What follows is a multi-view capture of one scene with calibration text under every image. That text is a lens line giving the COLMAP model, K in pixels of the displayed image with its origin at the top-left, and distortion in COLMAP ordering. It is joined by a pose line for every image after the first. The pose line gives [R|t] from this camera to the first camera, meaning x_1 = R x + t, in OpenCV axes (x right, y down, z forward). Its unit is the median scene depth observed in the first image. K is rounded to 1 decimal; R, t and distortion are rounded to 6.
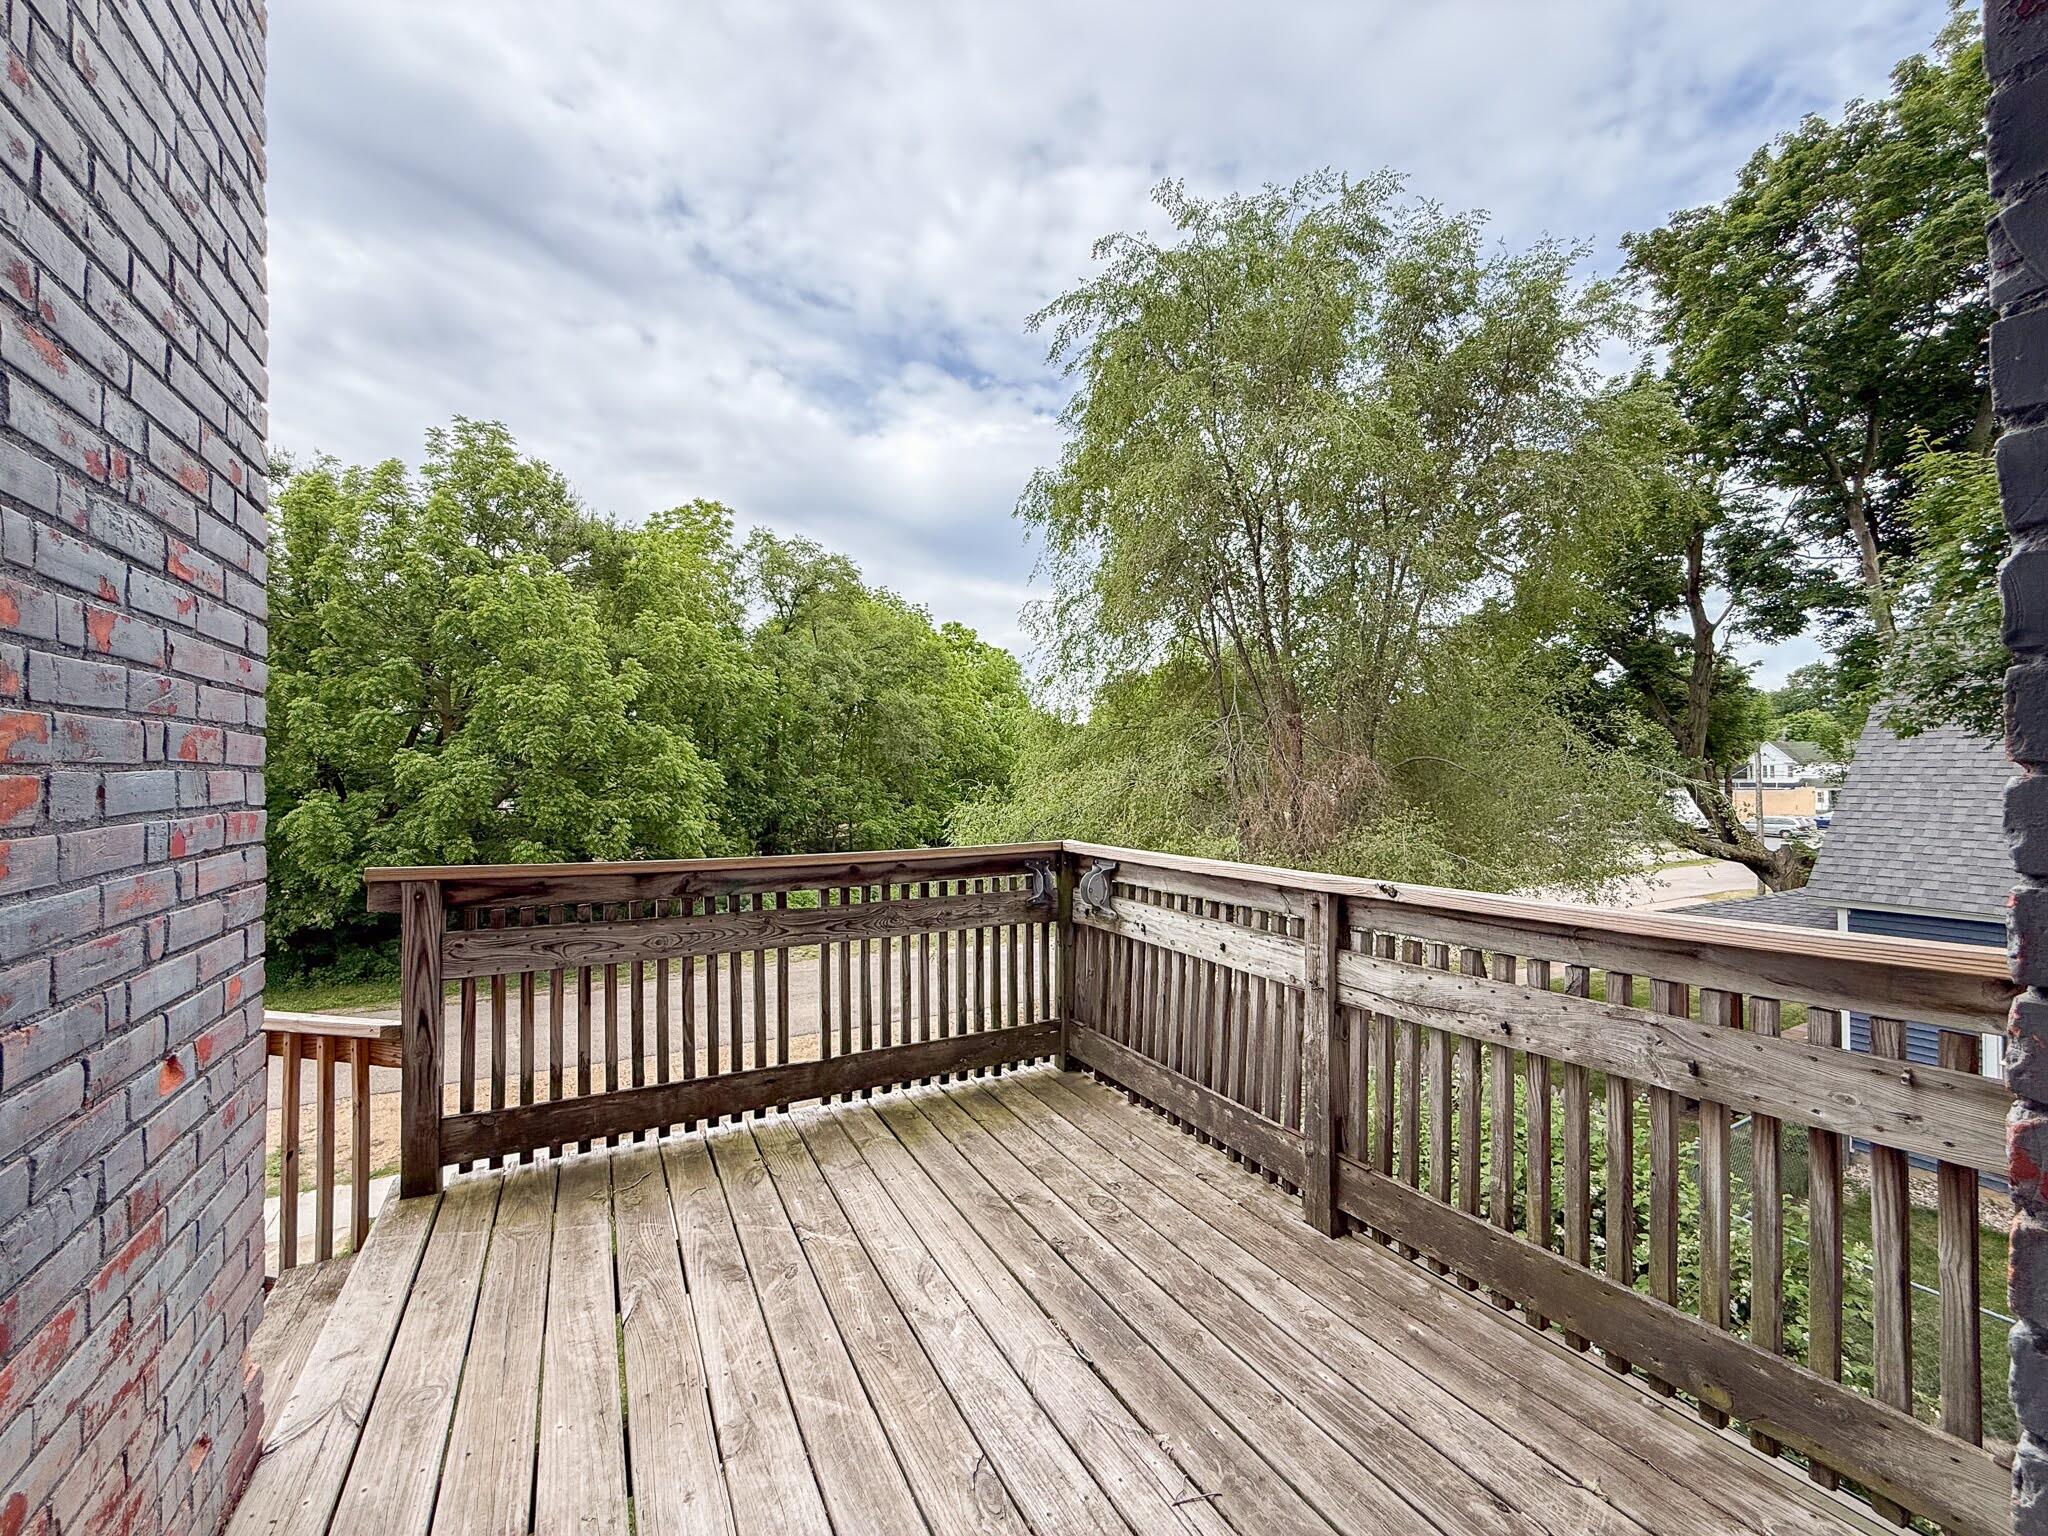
lens RADIAL K [[821.4, 0, 1025.5], [0, 821.4, 772.6], [0, 0, 1]] dist [0.001032, 0.000185]
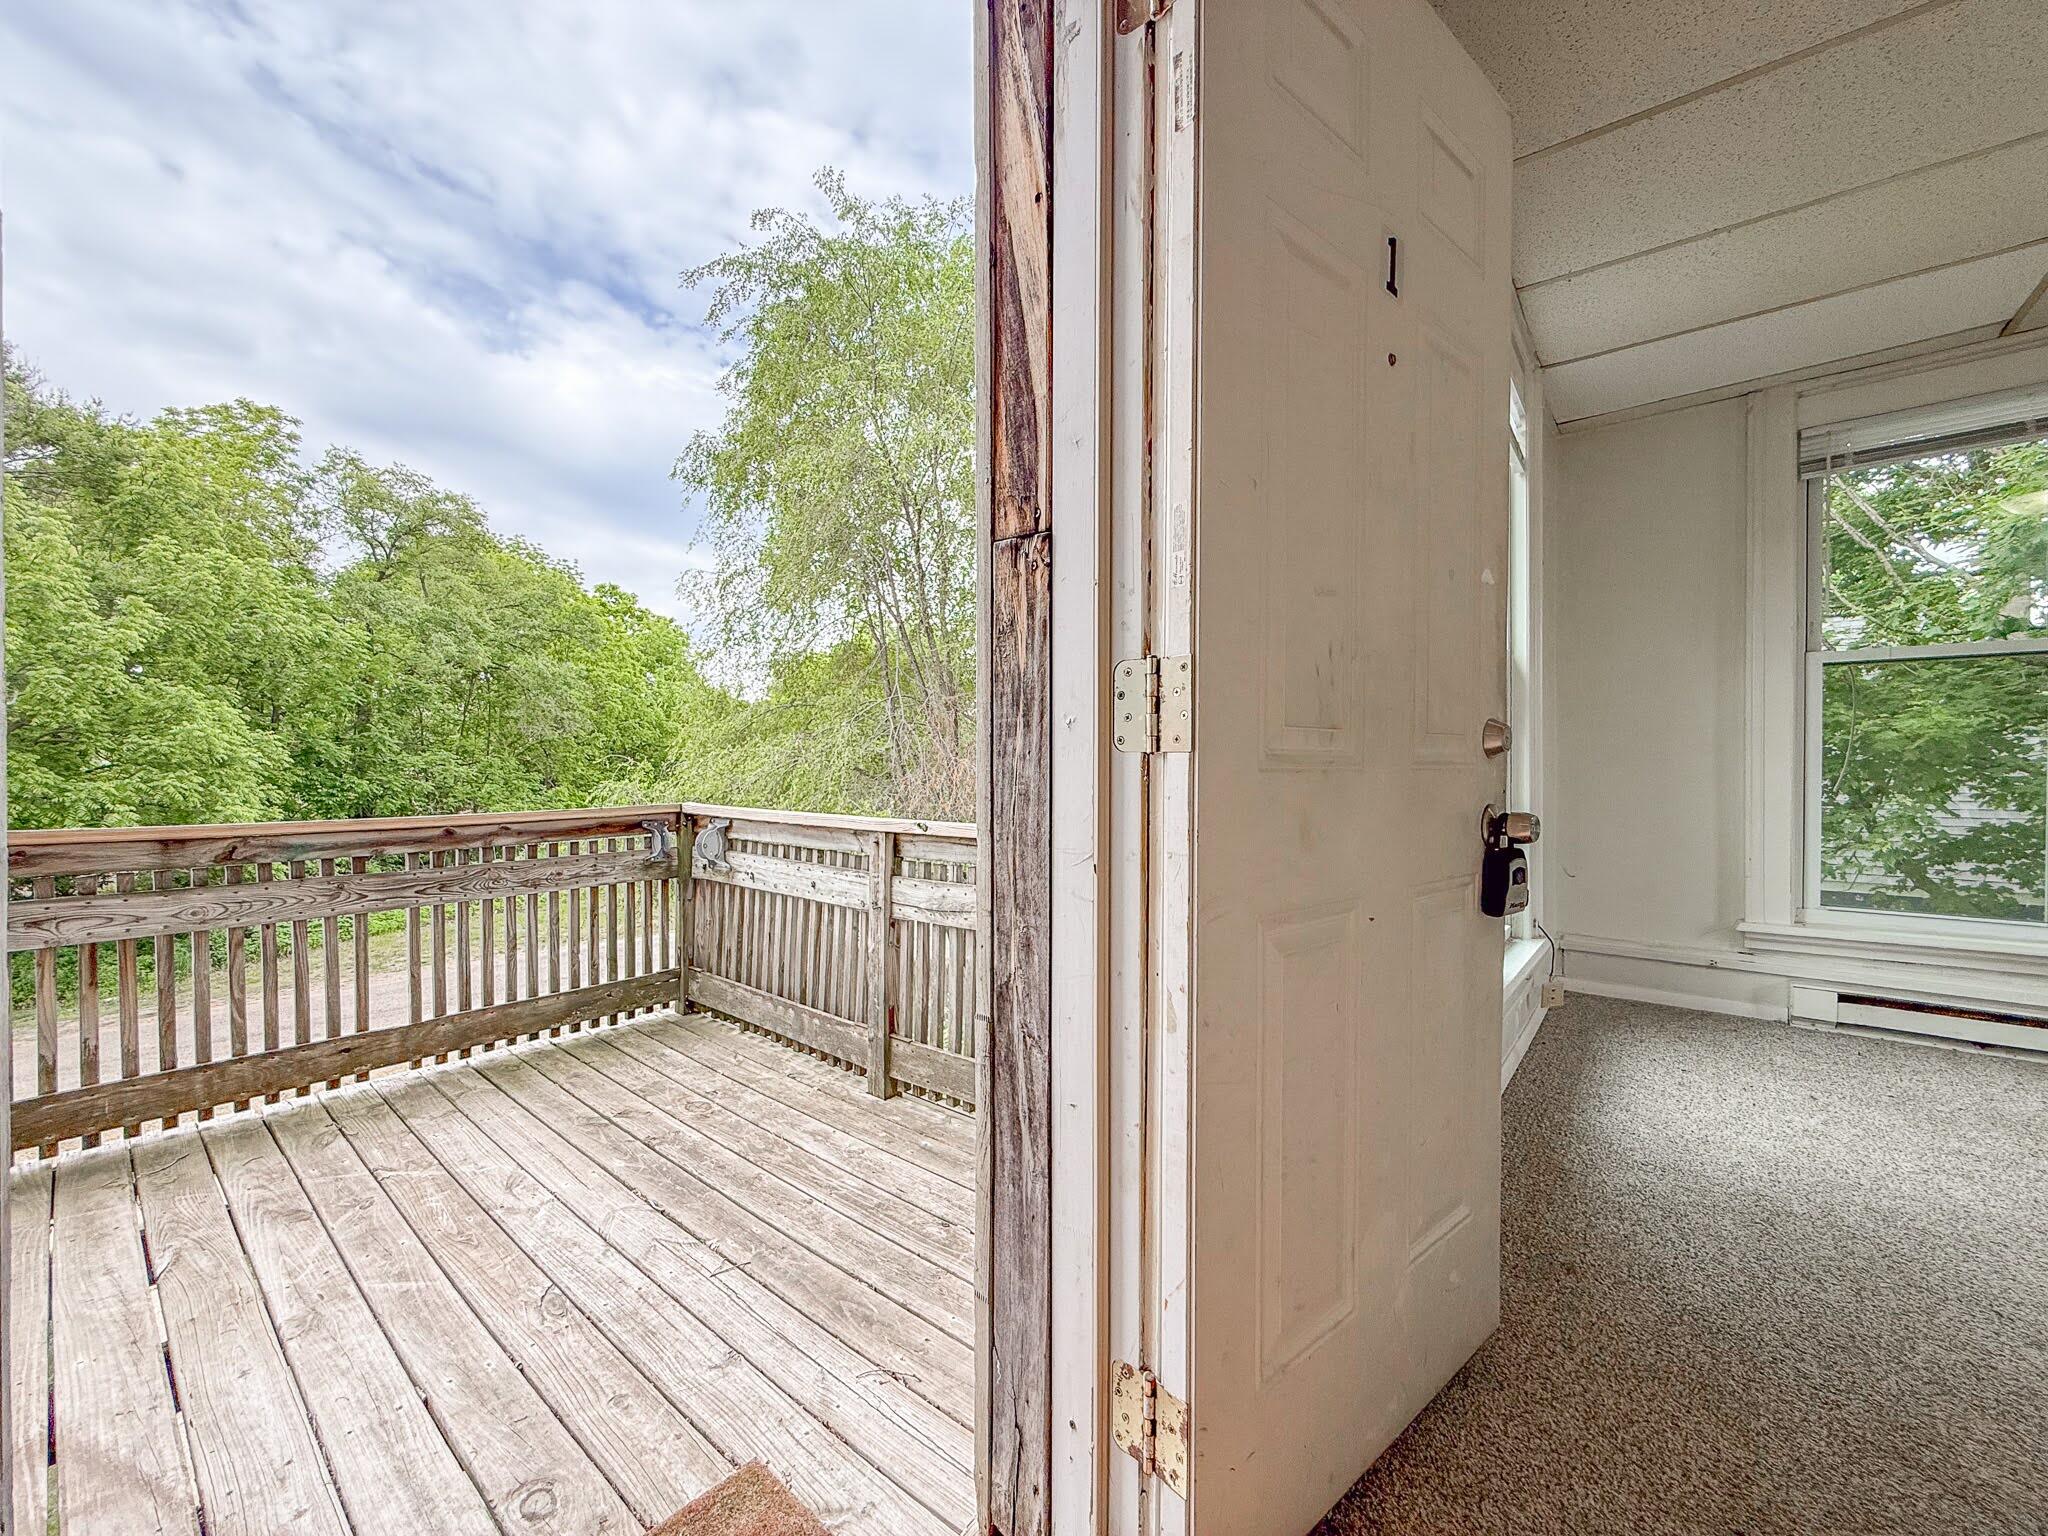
lens RADIAL K [[821.4, 0, 1025.5], [0, 821.4, 772.6], [0, 0, 1]] dist [0.001032, 0.000185]
pose [[0.929343, -0.001116, 0.369216, 0.070974], [-0.007326, 0.999743, 0.021464, 0.018226], [-0.369145, -0.022652, 0.929096, -0.177140]]
